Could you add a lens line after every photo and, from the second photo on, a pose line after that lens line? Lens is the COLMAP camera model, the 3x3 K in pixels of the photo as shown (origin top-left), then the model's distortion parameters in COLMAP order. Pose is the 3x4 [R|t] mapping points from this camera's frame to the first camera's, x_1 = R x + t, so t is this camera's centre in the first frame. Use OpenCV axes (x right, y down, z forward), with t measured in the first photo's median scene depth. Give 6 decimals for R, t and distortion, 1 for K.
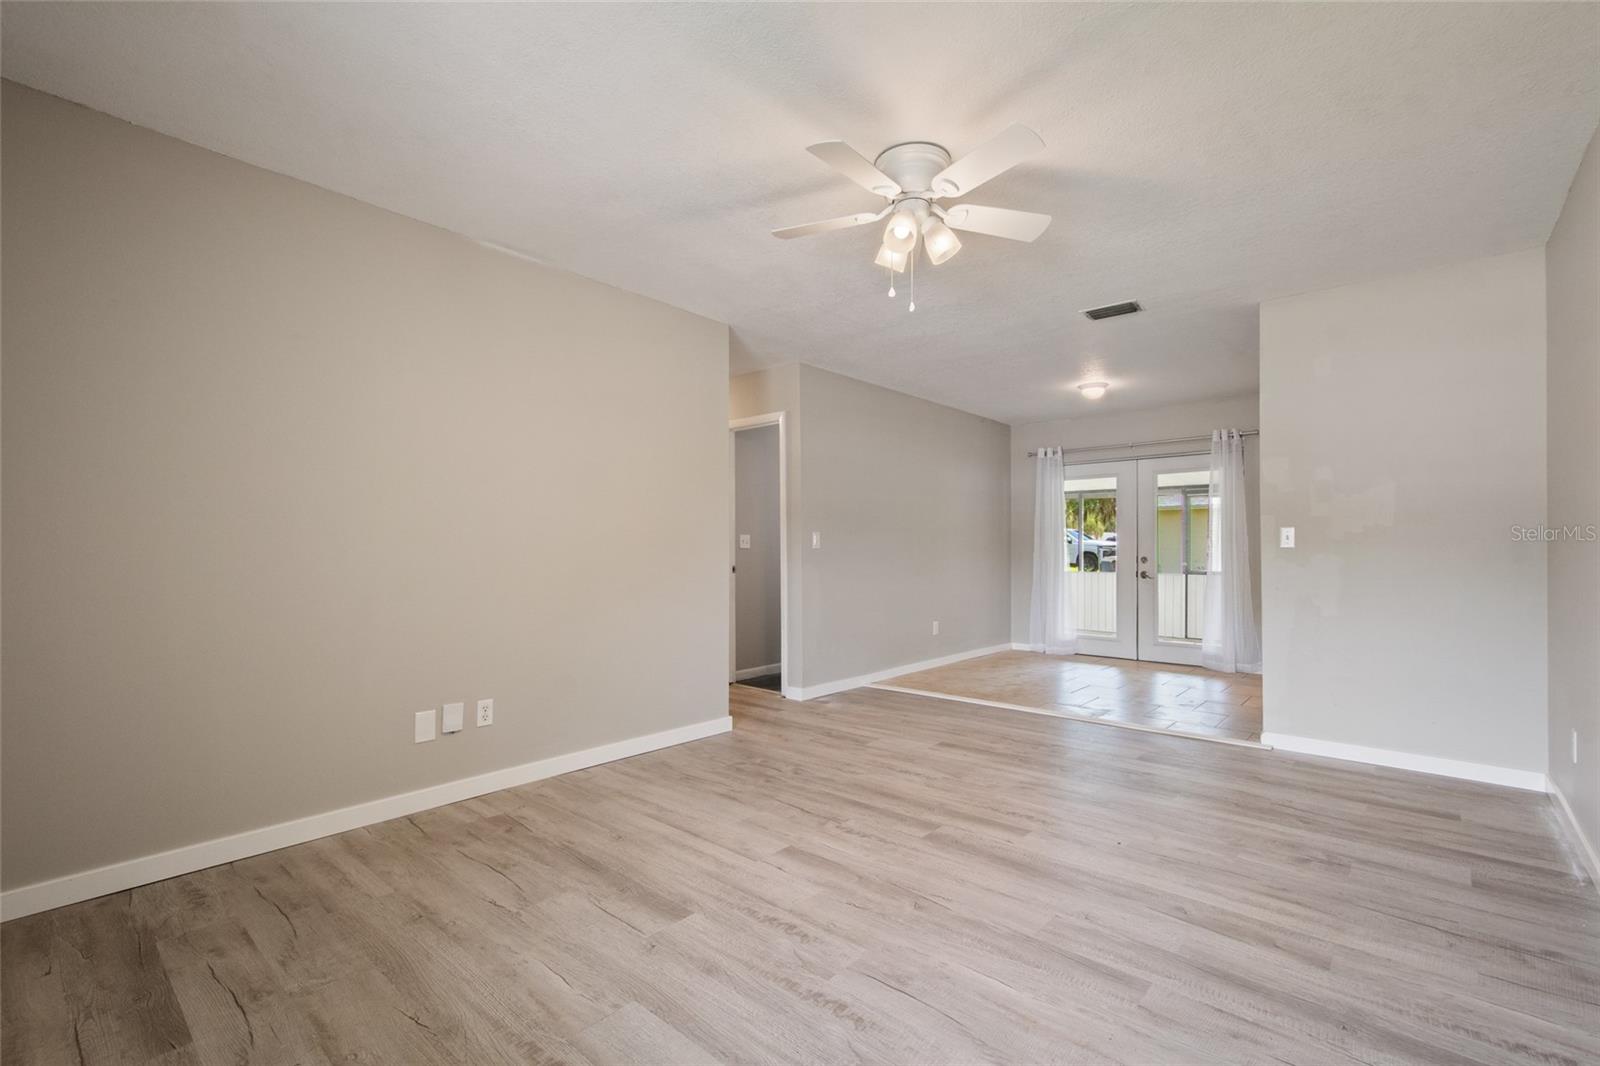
lens RADIAL K [[695.4, 0, 800.5], [0, 695.4, 547.6], [0, 0, 1]] dist [-0.002506, 0.001980]
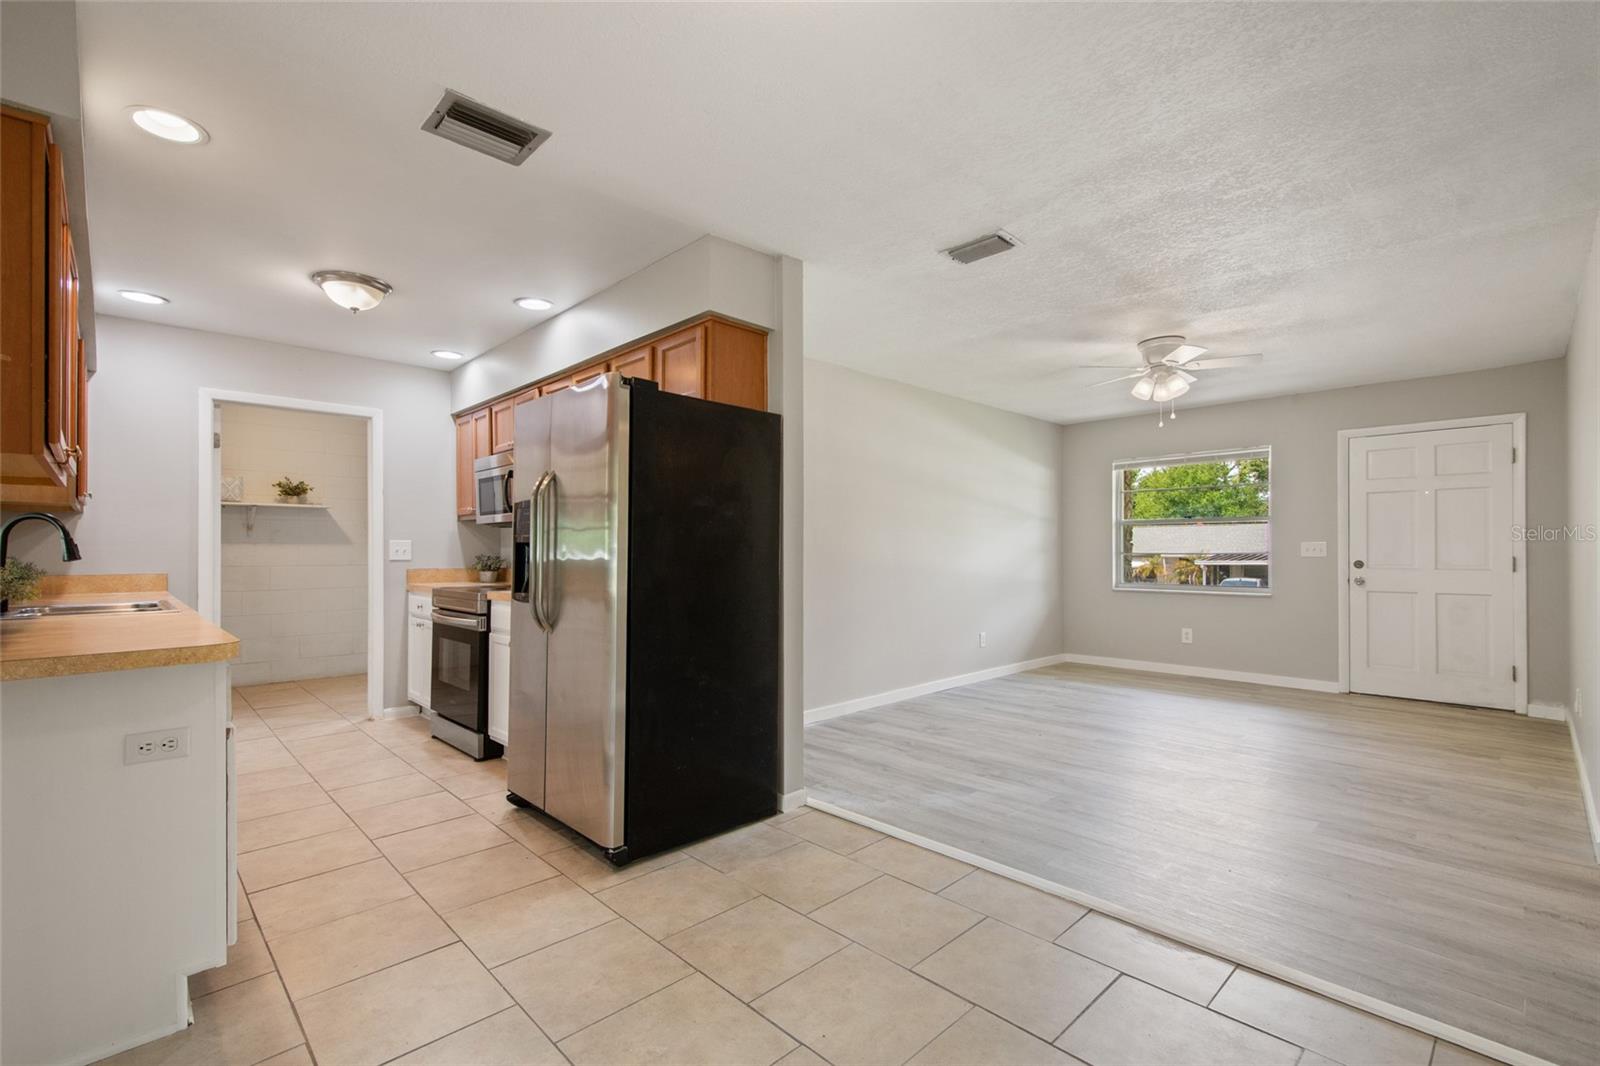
lens RADIAL K [[695.4, 0, 810.6], [0, 695.4, 547.9], [0, 0, 1]] dist [-0.002506, 0.001980]
pose [[-0.998059, 0.001271, 0.062259, 0.622239], [0.000790, 0.999970, -0.007750, -0.011754], [-0.062267, -0.007686, -0.998030, 1.861001]]
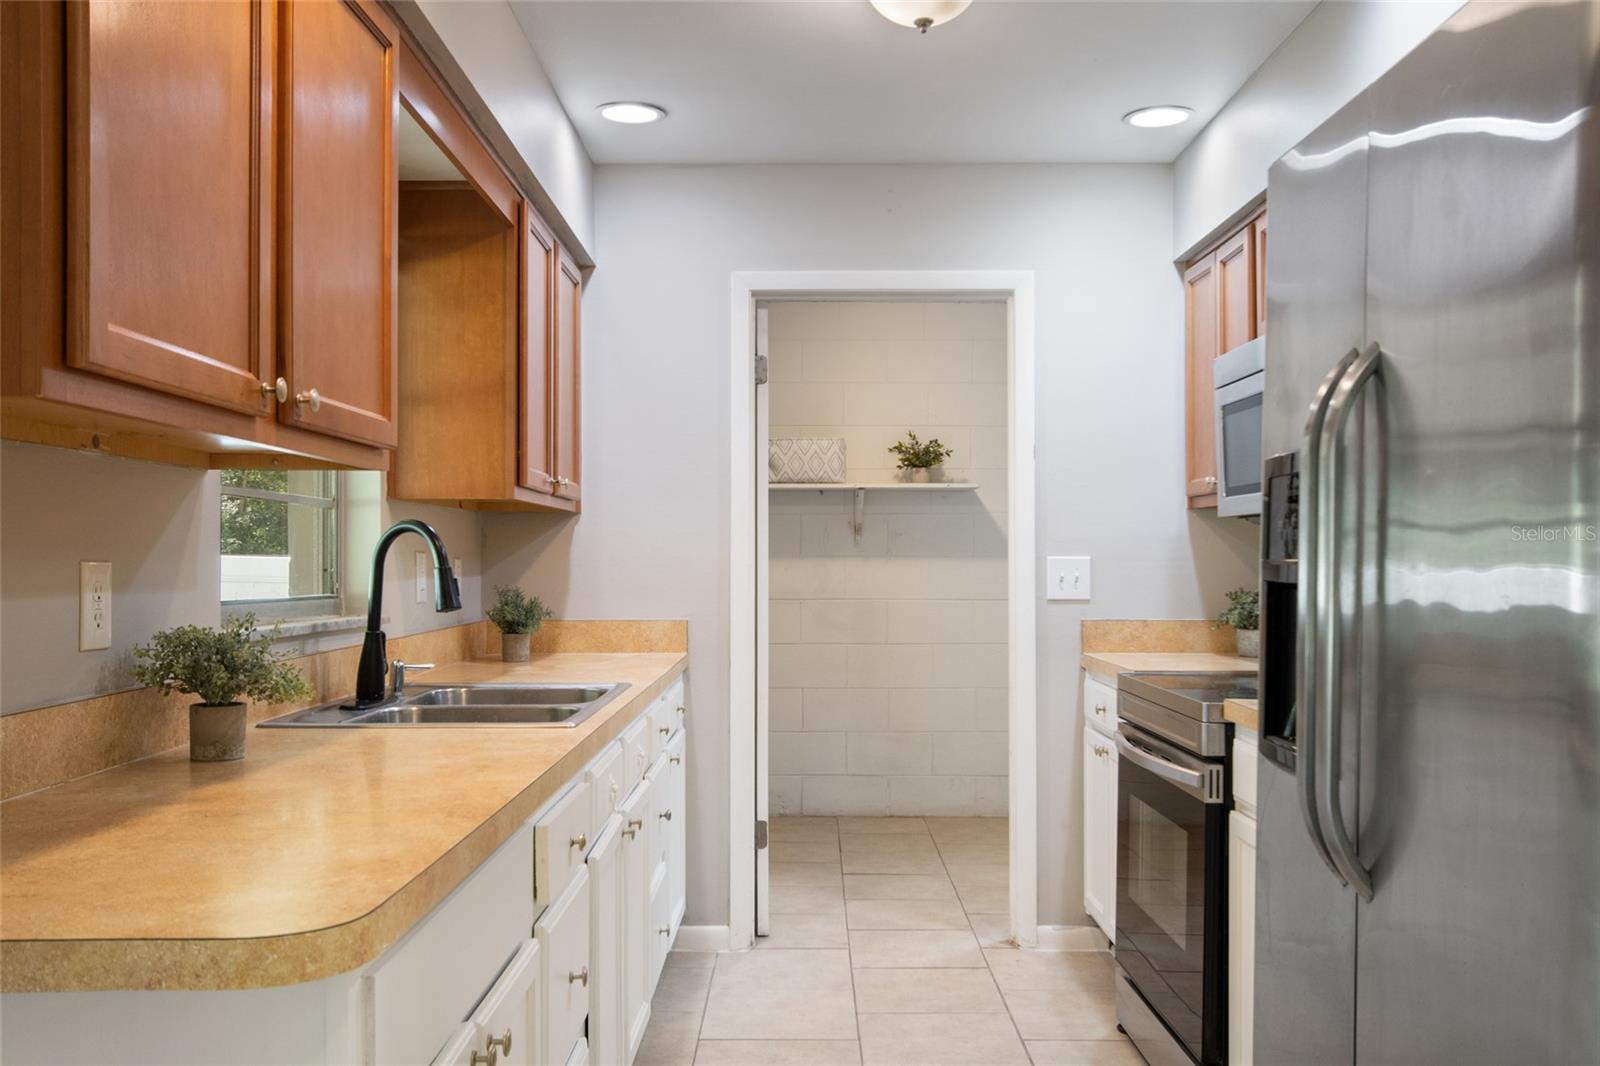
lens RADIAL K [[1402.7, 0, 805.8], [0, 1402.7, 562.4], [0, 0, 1]] dist [0.022708, -0.020363]
pose [[-0.662712, -0.001418, 0.748873, 0.732681], [-0.001011, 0.999999, 0.000998, -0.032347], [-0.748873, -0.000096, -0.662713, 1.555931]]
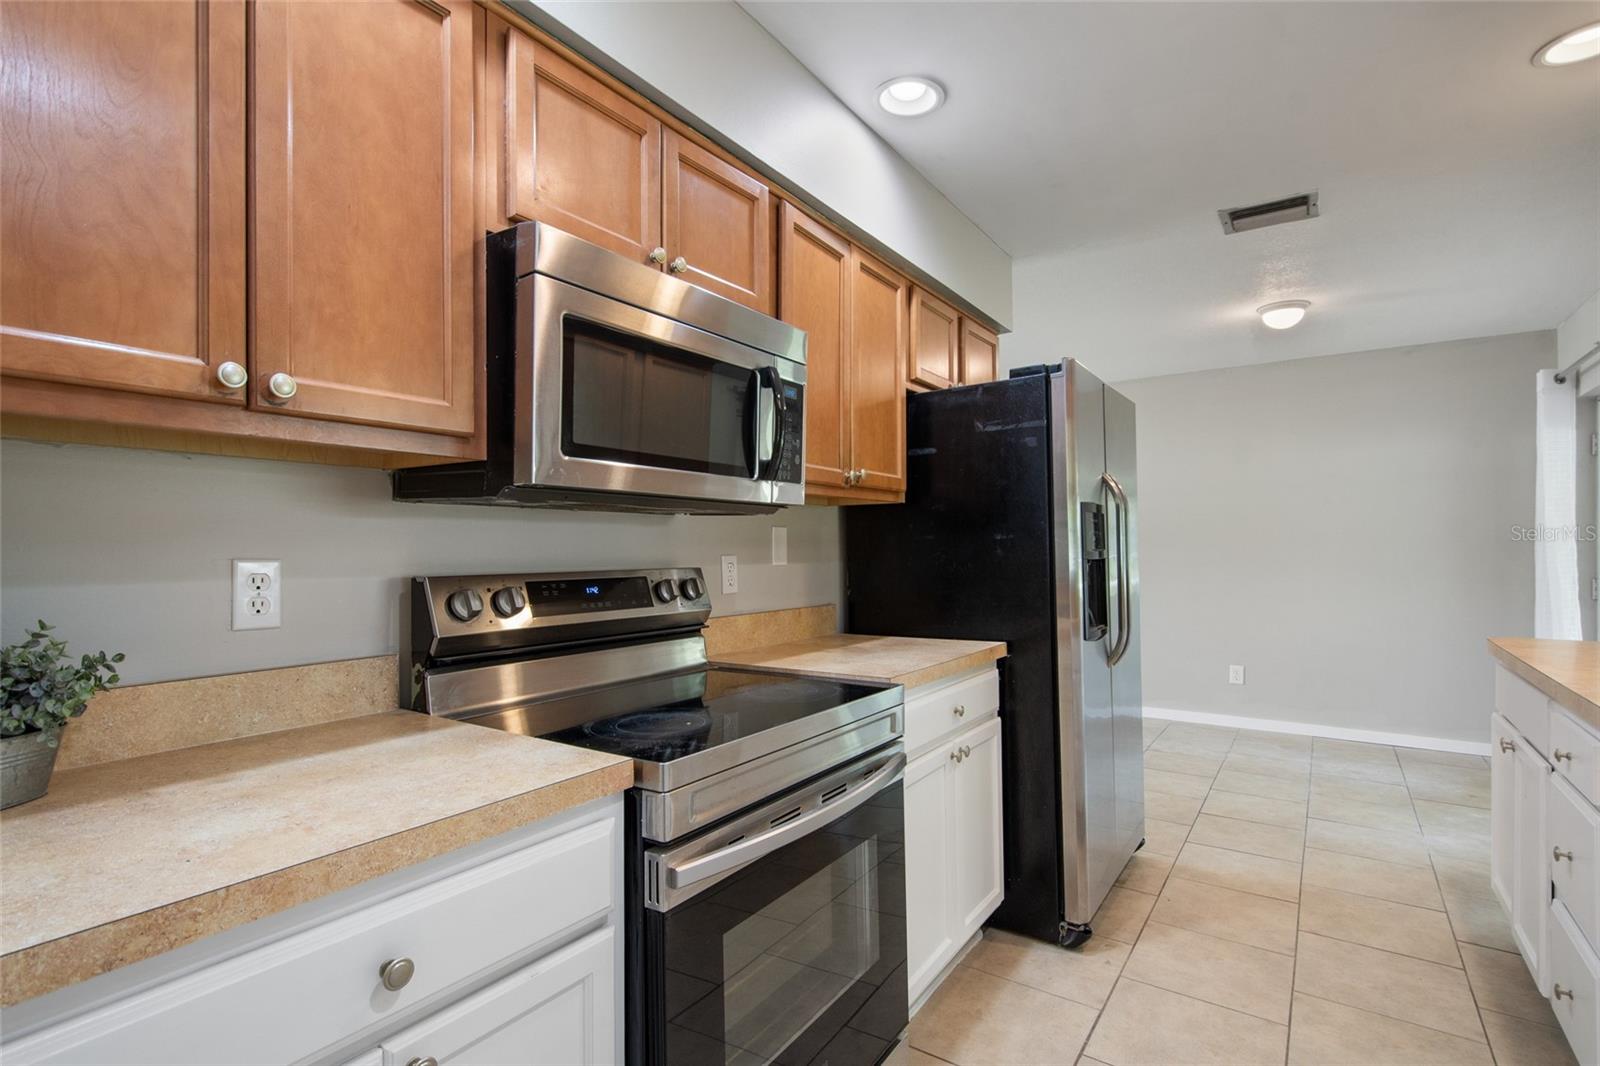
lens RADIAL K [[774.3, 0, 799.2], [0, 774.3, 548.6], [0, 0, 1]] dist [0.018601, -0.008203]
pose [[0.128795, -0.002769, -0.991667, 1.621401], [0.003416, 0.999991, -0.002349, -0.032649], [0.991665, -0.003085, 0.128803, 0.750757]]
